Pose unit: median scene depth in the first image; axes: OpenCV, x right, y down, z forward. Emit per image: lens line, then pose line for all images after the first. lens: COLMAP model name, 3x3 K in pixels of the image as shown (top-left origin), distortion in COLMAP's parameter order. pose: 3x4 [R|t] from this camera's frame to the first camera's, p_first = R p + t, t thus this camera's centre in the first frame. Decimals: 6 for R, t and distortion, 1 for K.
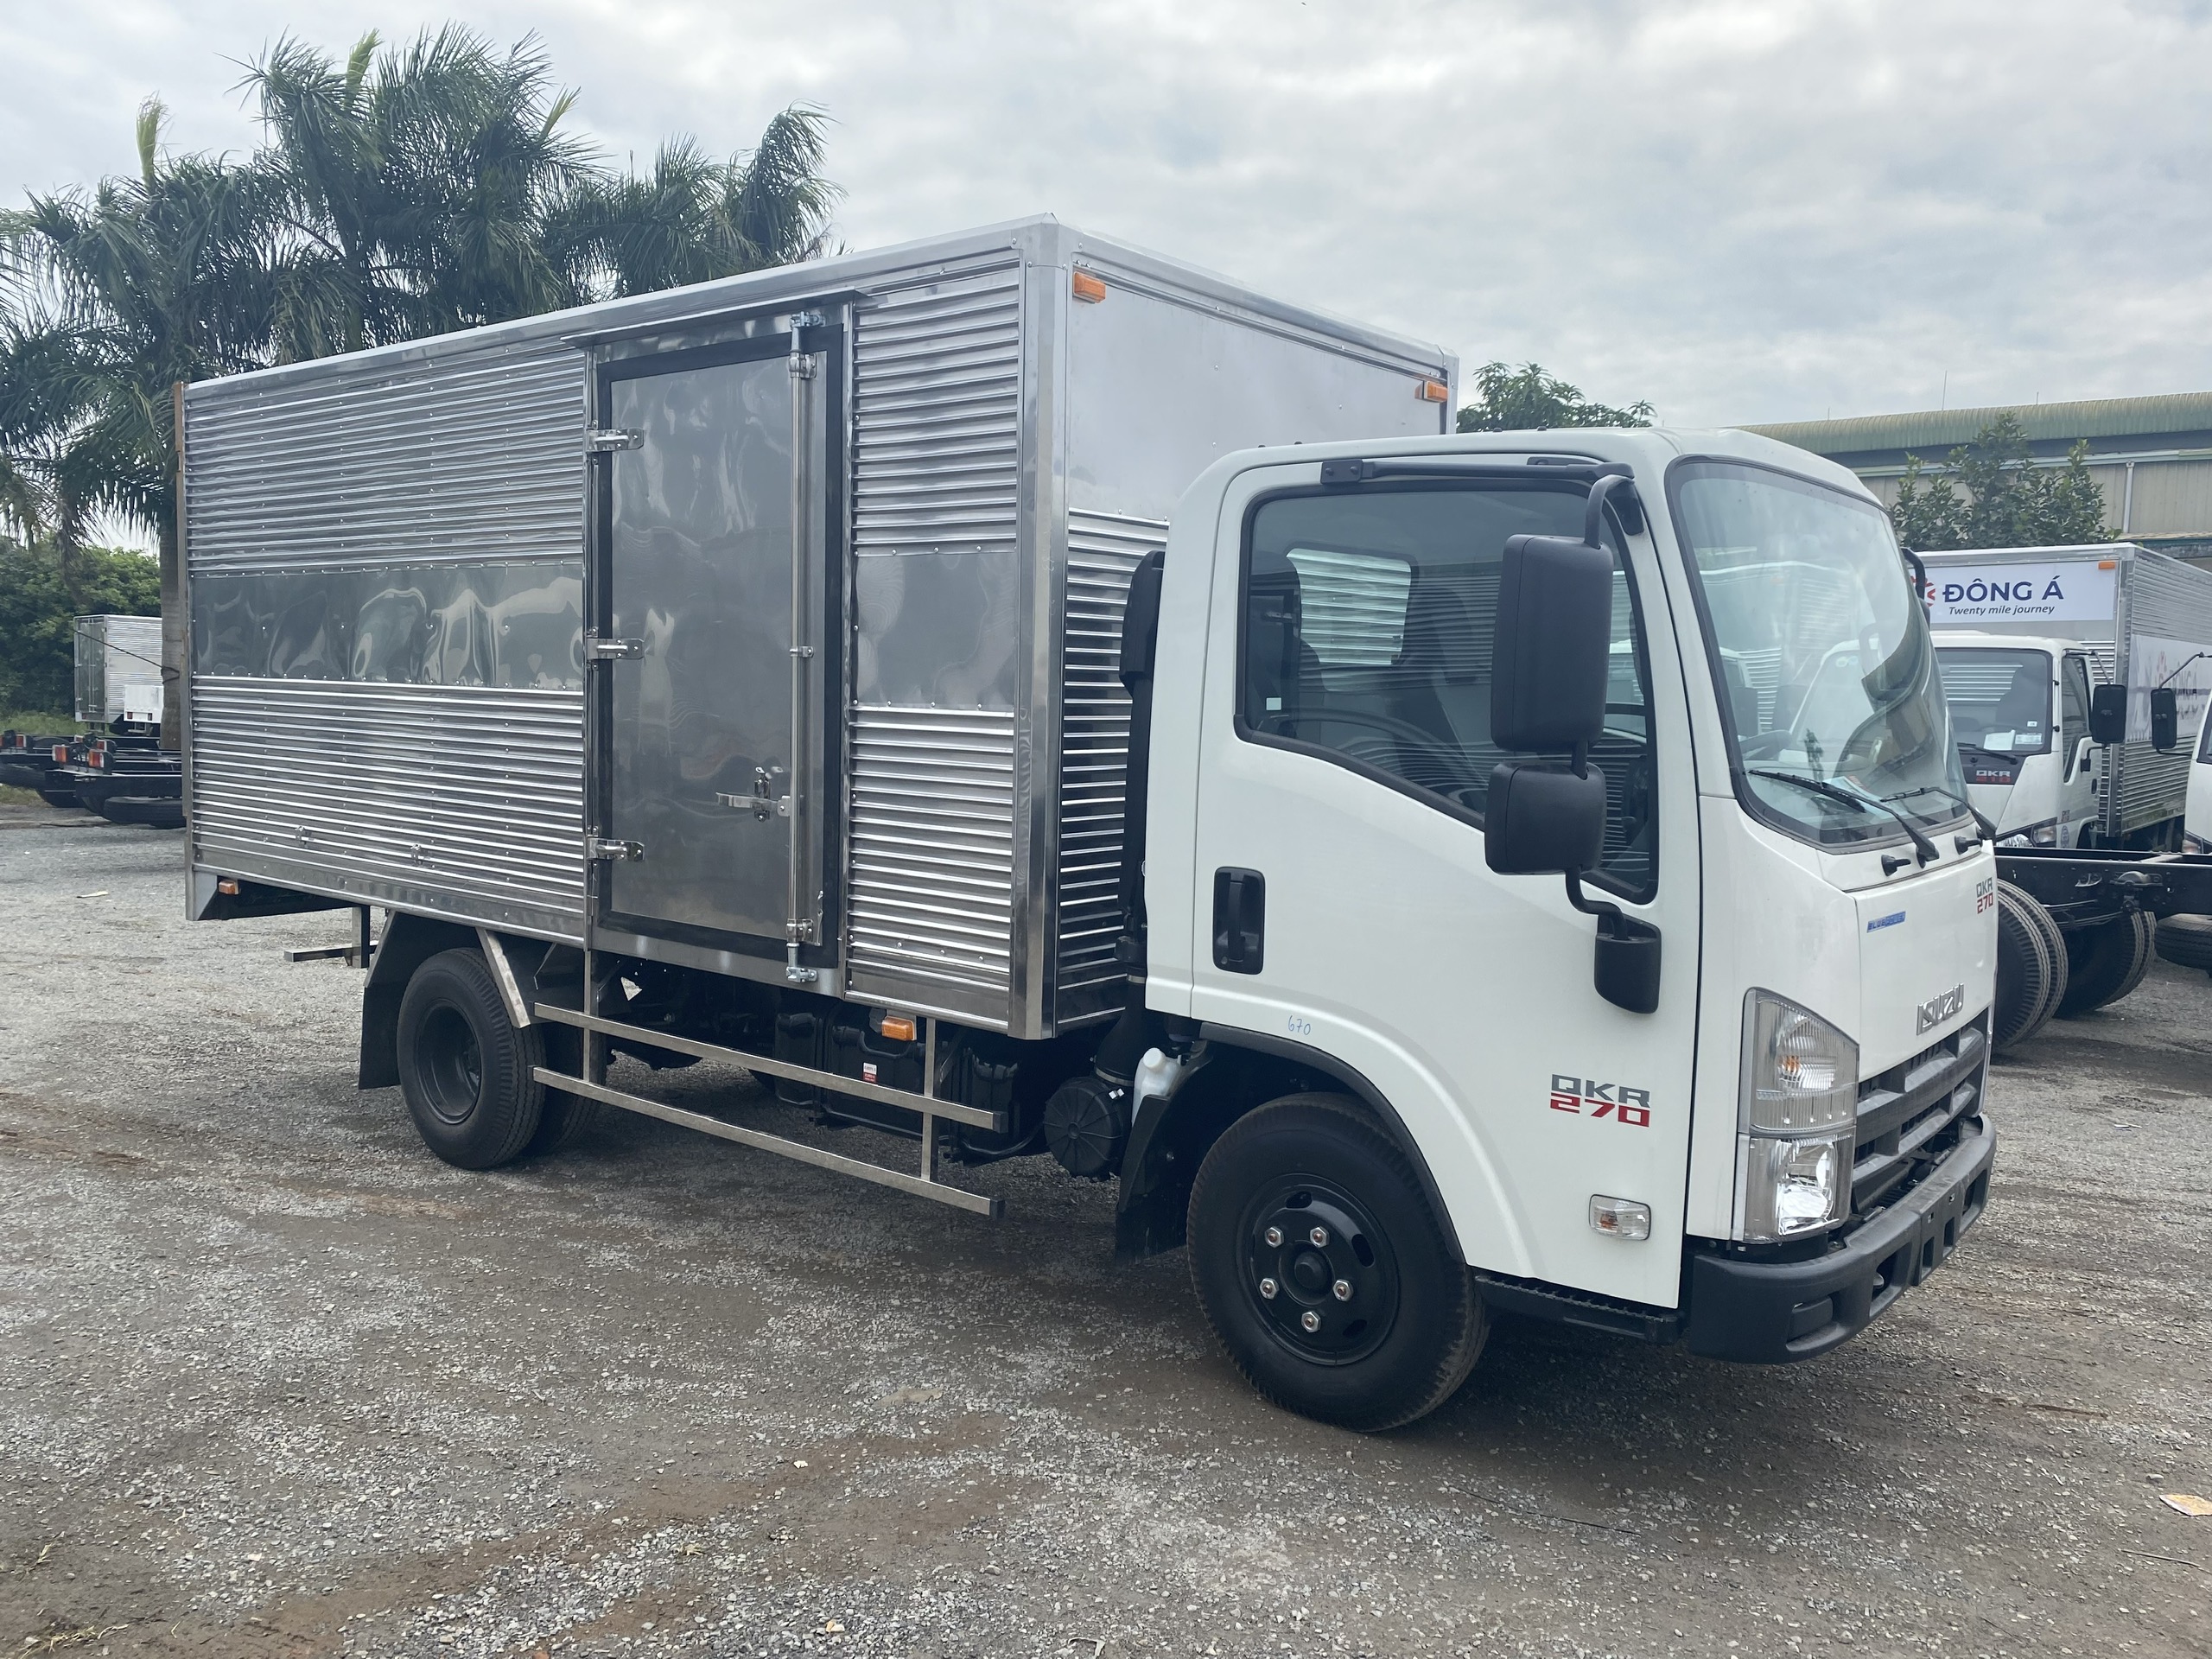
lens RADIAL K [[1703.2, 0, 1114.1], [0, 1703.2, 823.8], [0, 0, 1]] dist [0.007631, -0.005543]
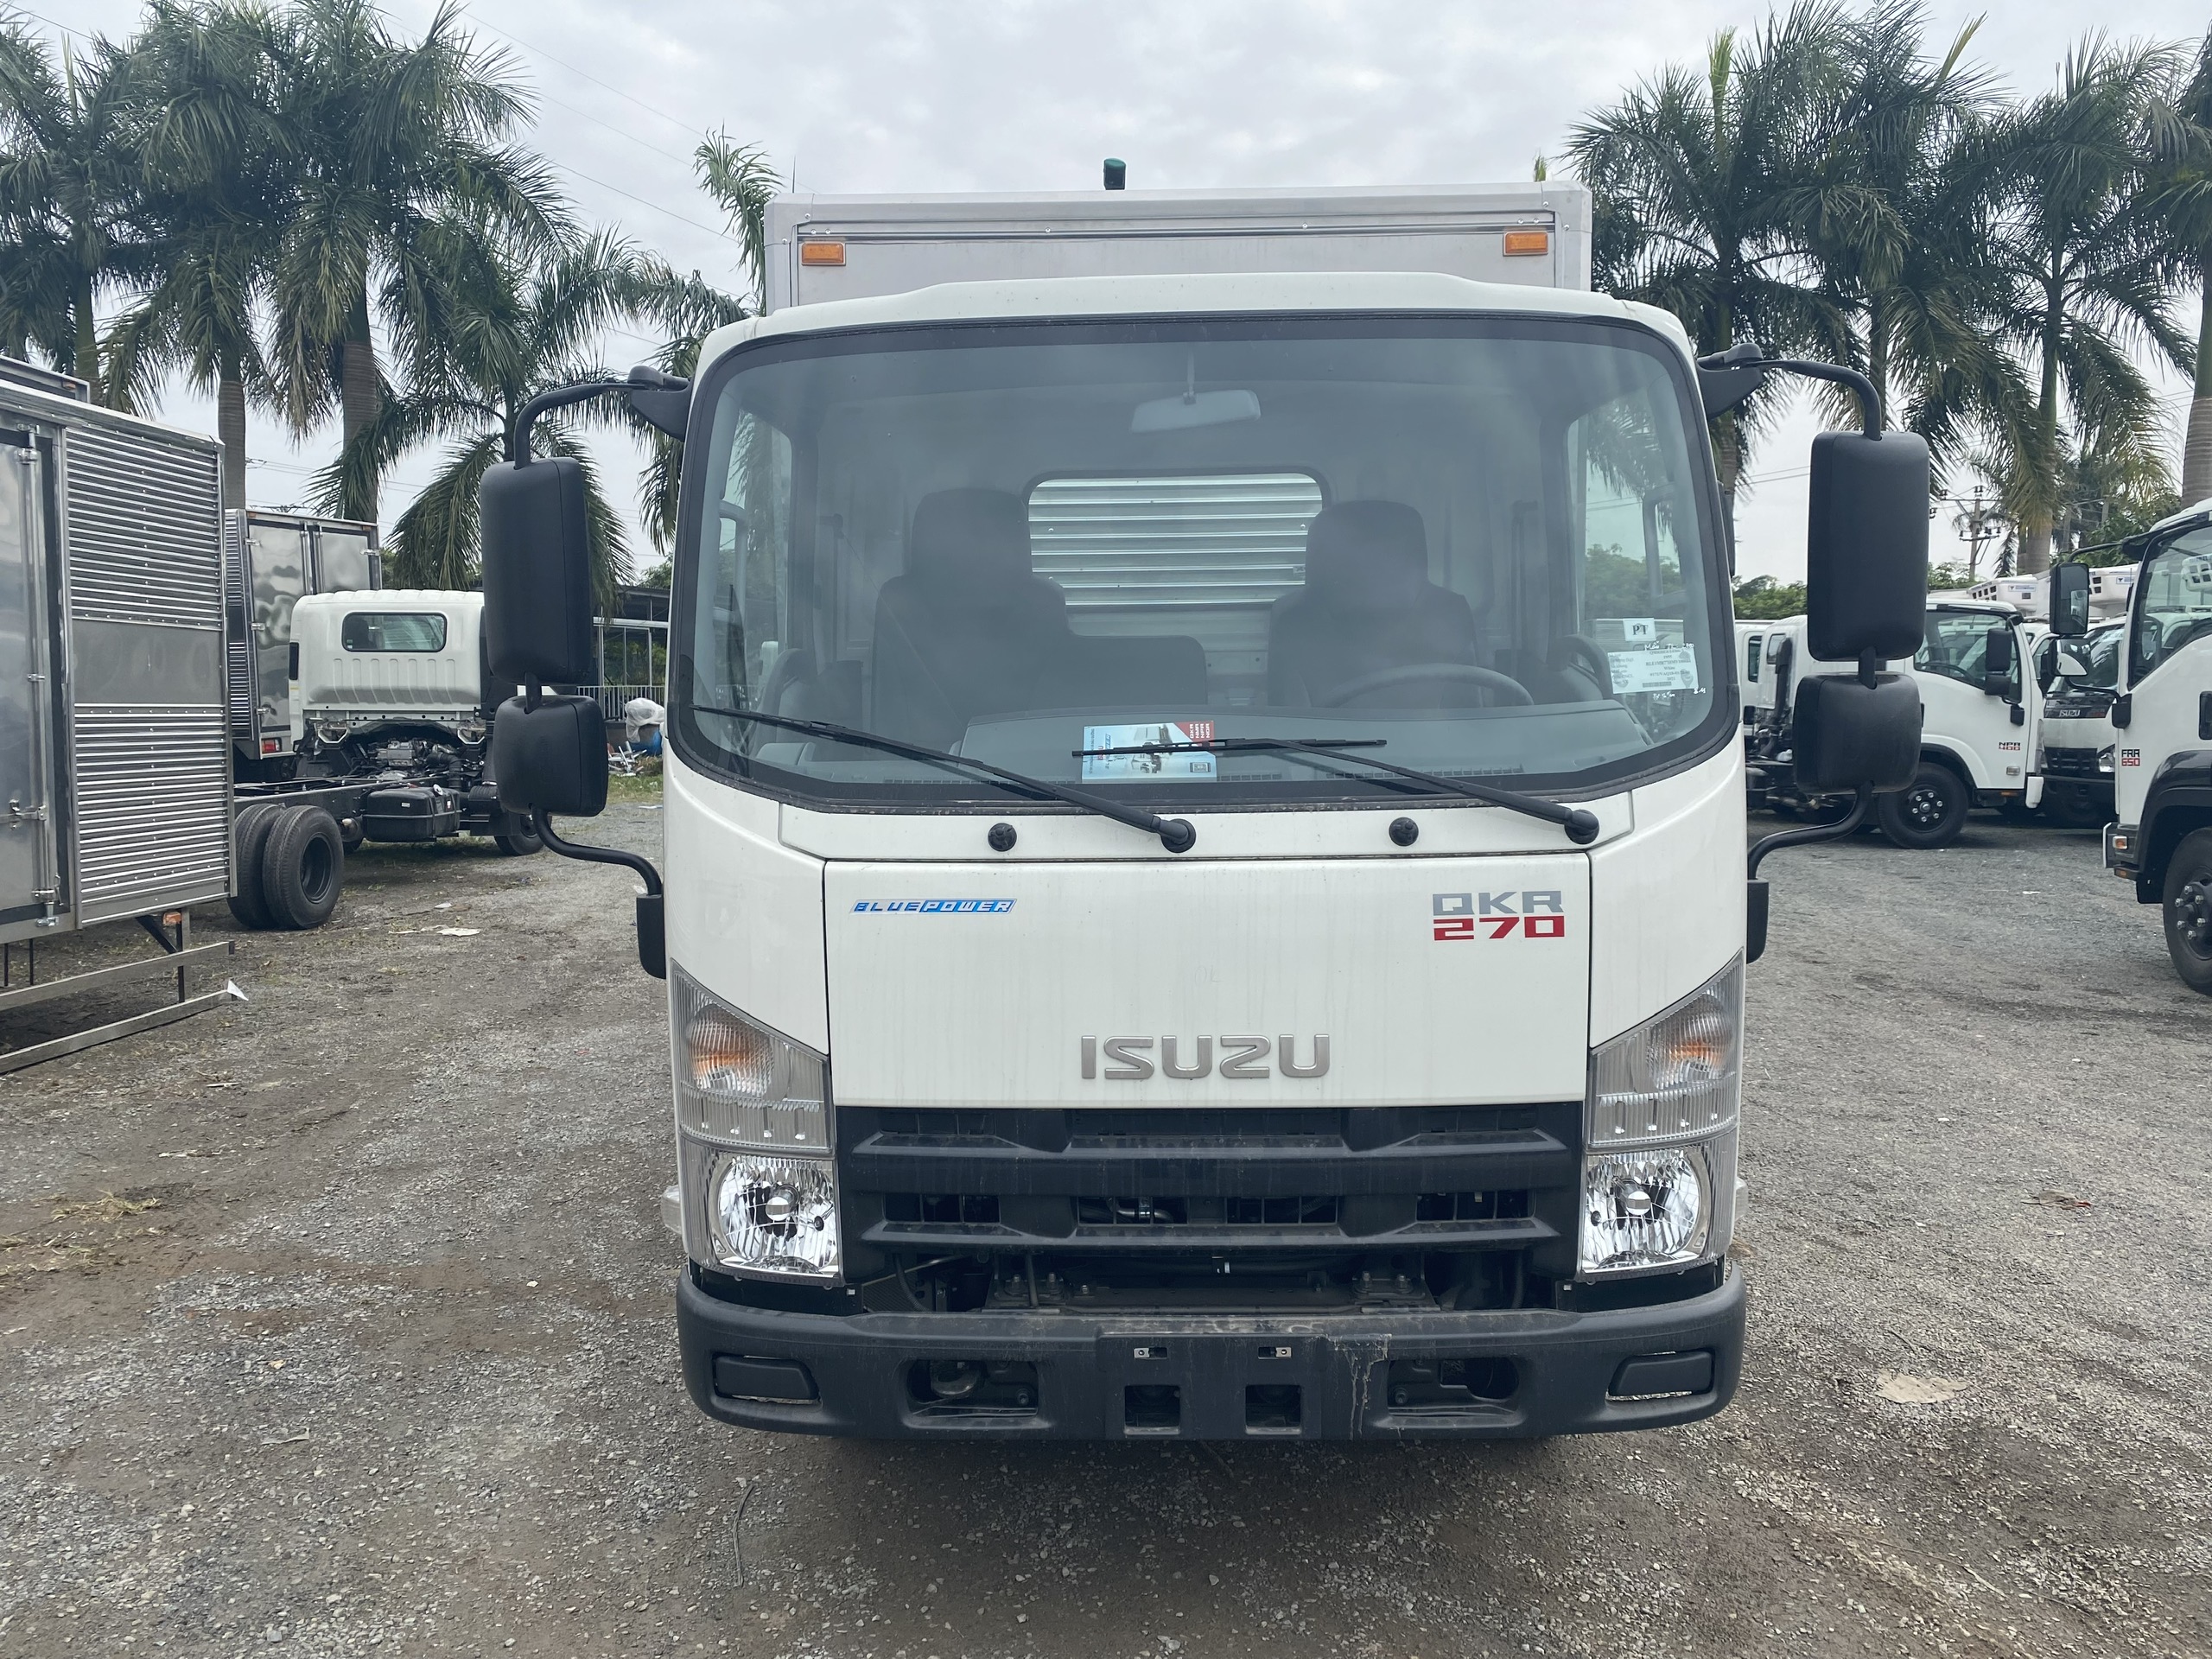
lens RADIAL K [[1703.2, 0, 1106.3], [0, 1703.2, 819.7], [0, 0, 1]] dist [0.007631, -0.005543]
pose [[0.616214, 0.041904, -0.786463, 0.674729], [-0.041257, 0.998930, 0.020899, -0.000390], [0.786497, 0.019569, 0.617284, 0.370451]]
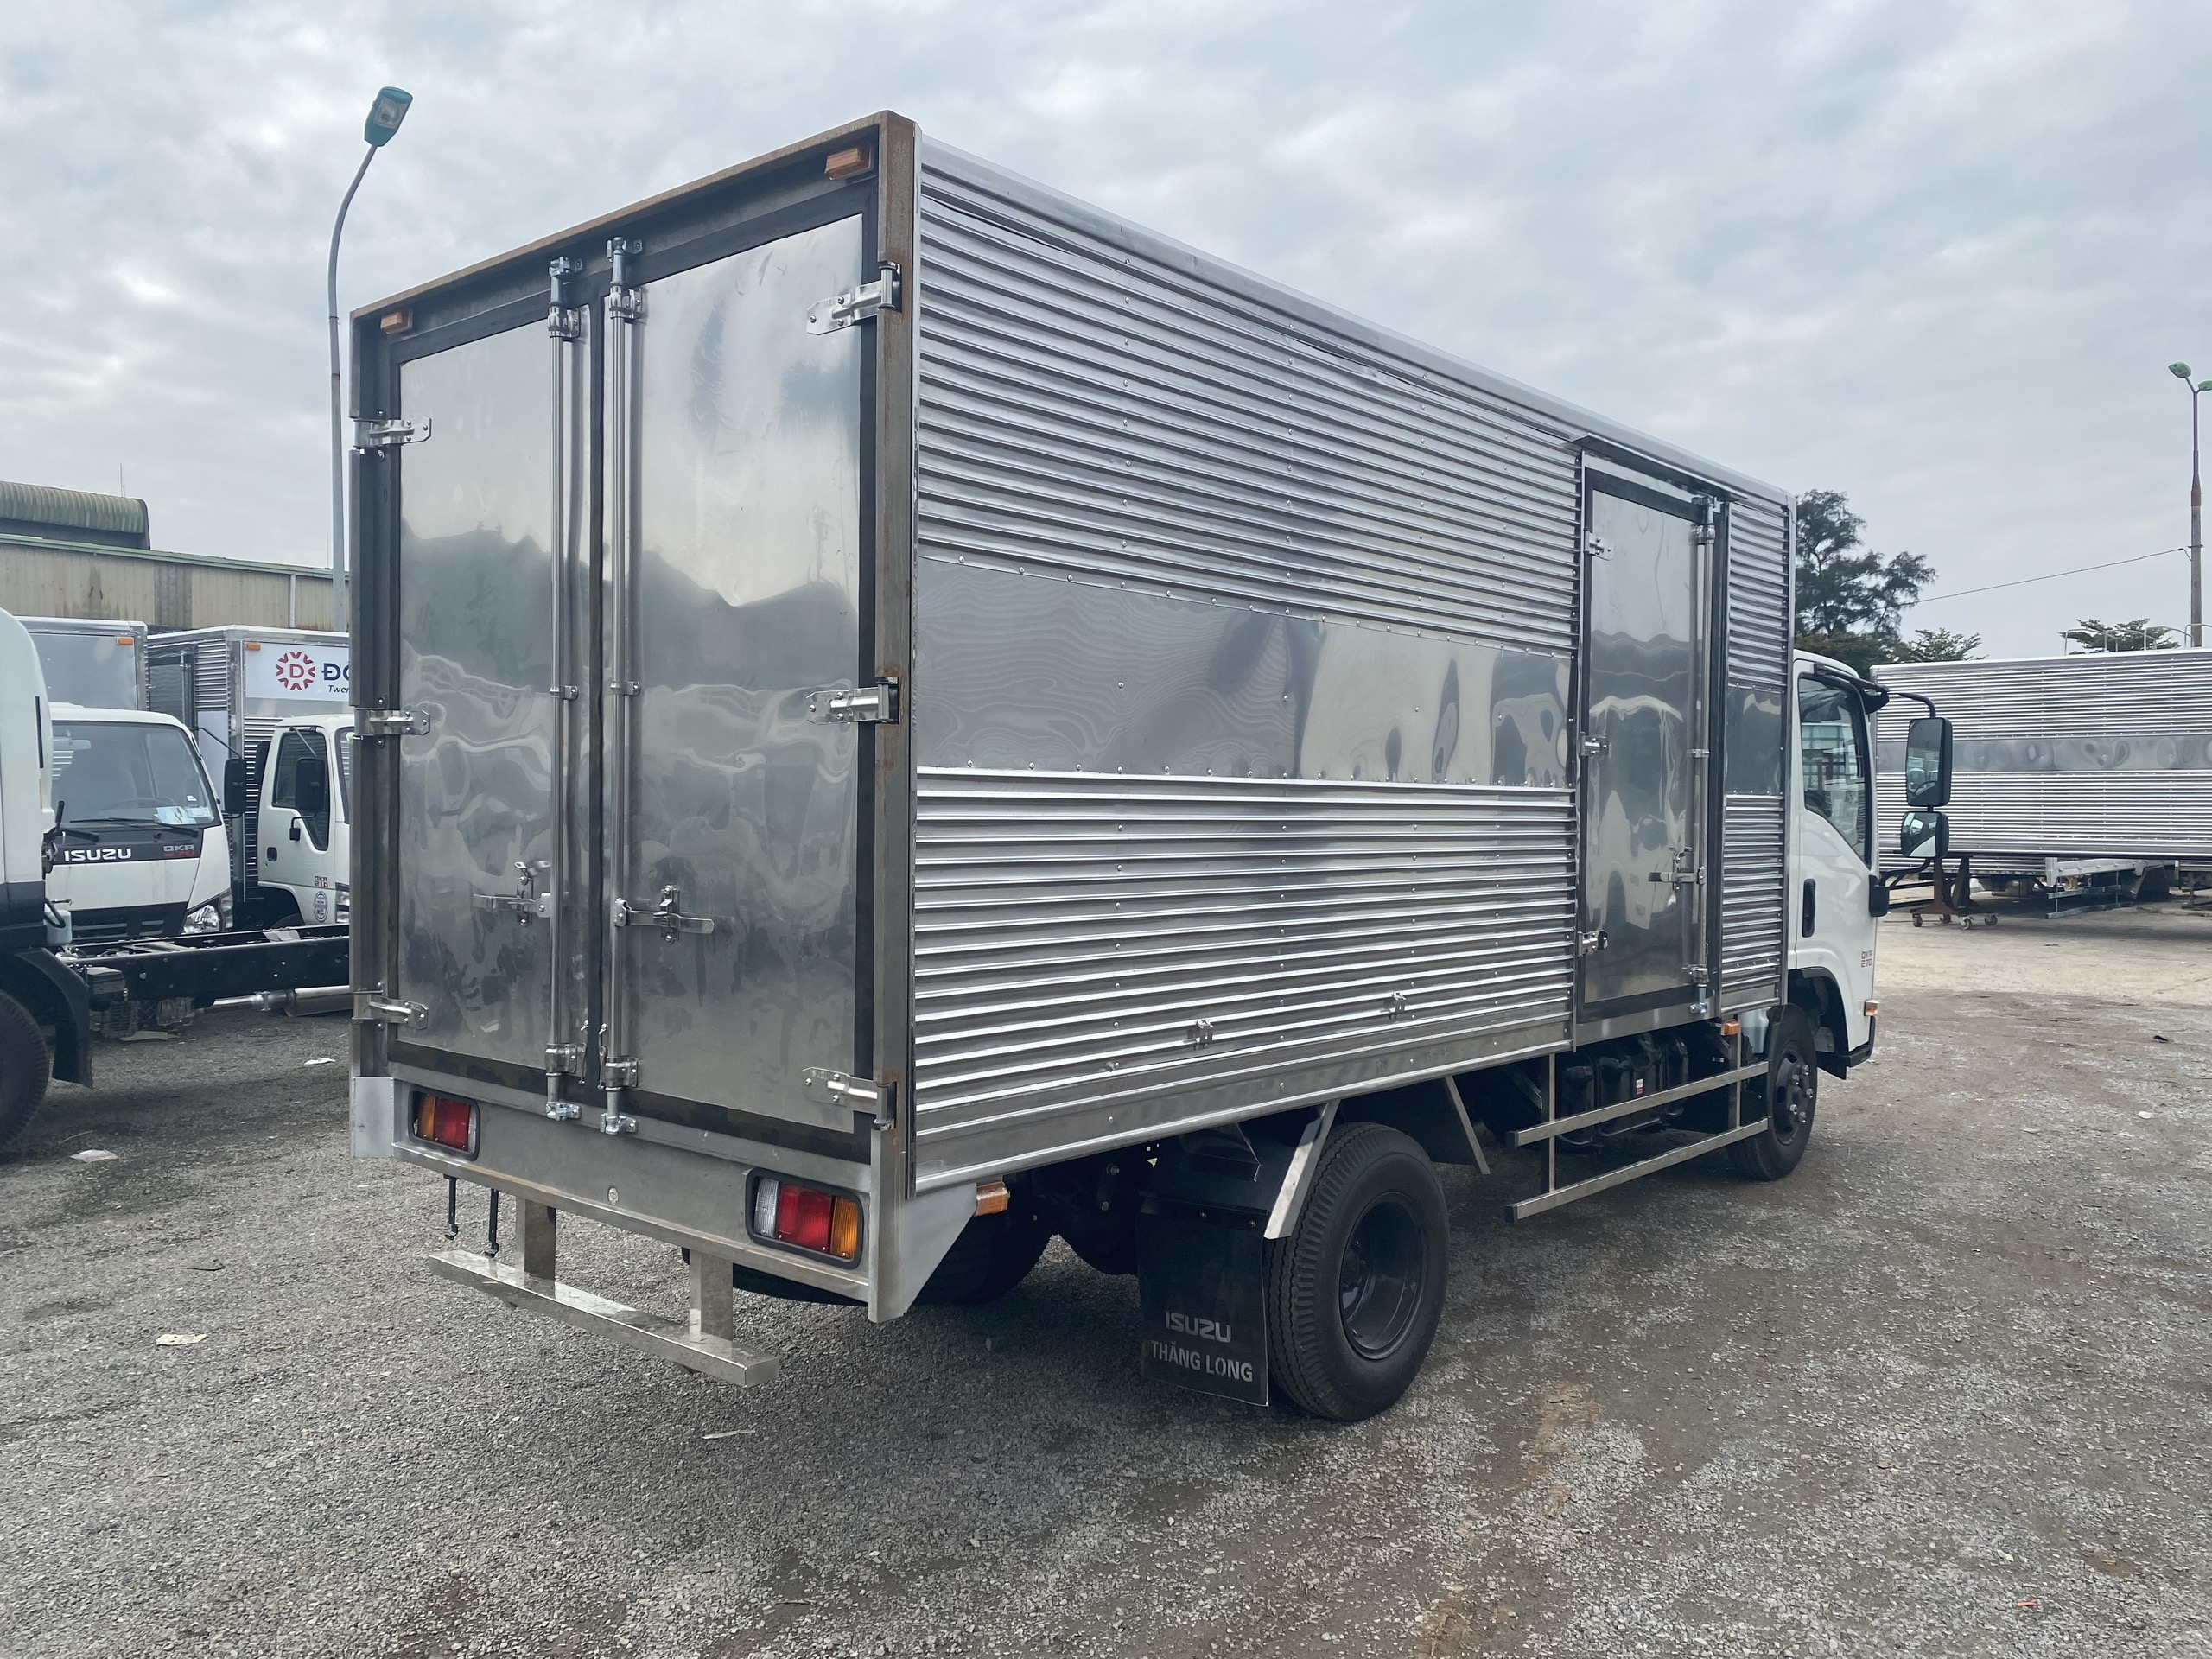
lens RADIAL K [[1703.2, 0, 1113.0], [0, 1703.2, 832.0], [0, 0, 1]] dist [0.007631, -0.005543]
pose [[0.025369, -0.034856, 0.999070, -1.215375], [0.065650, 0.997293, 0.033127, -0.095406], [-0.997520, 0.064748, 0.027588, 1.155492]]
